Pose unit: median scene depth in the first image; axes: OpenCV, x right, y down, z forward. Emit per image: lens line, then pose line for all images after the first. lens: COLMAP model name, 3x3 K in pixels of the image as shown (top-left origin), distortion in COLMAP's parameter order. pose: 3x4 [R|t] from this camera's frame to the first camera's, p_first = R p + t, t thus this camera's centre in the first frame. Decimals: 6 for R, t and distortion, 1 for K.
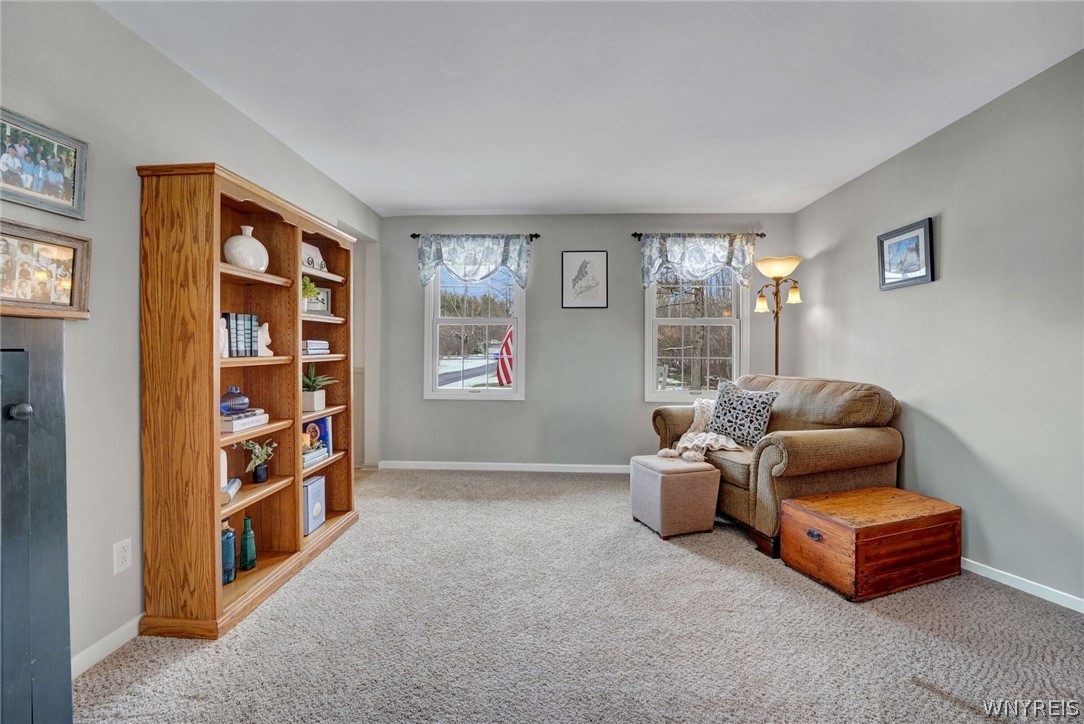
lens RADIAL K [[435.6, 0, 537.4], [0, 435.6, 341.9], [0, 0, 1]] dist [-0.019446, -0.000551]
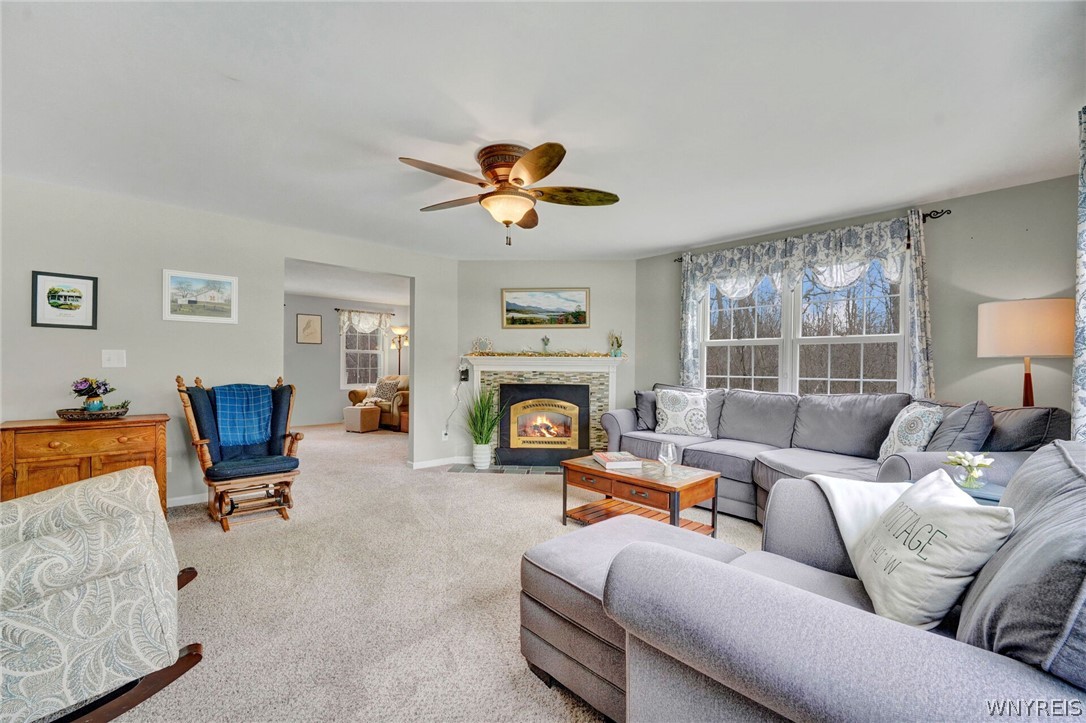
lens RADIAL K [[436.4, 0, 542.8], [0, 436.4, 367.5], [0, 0, 1]] dist [-0.019446, -0.000551]
pose [[0.679703, -0.001751, 0.733485, -0.676136], [-0.005786, 0.999953, 0.007749, 0.009392], [-0.733465, -0.009510, 0.679661, -1.222896]]
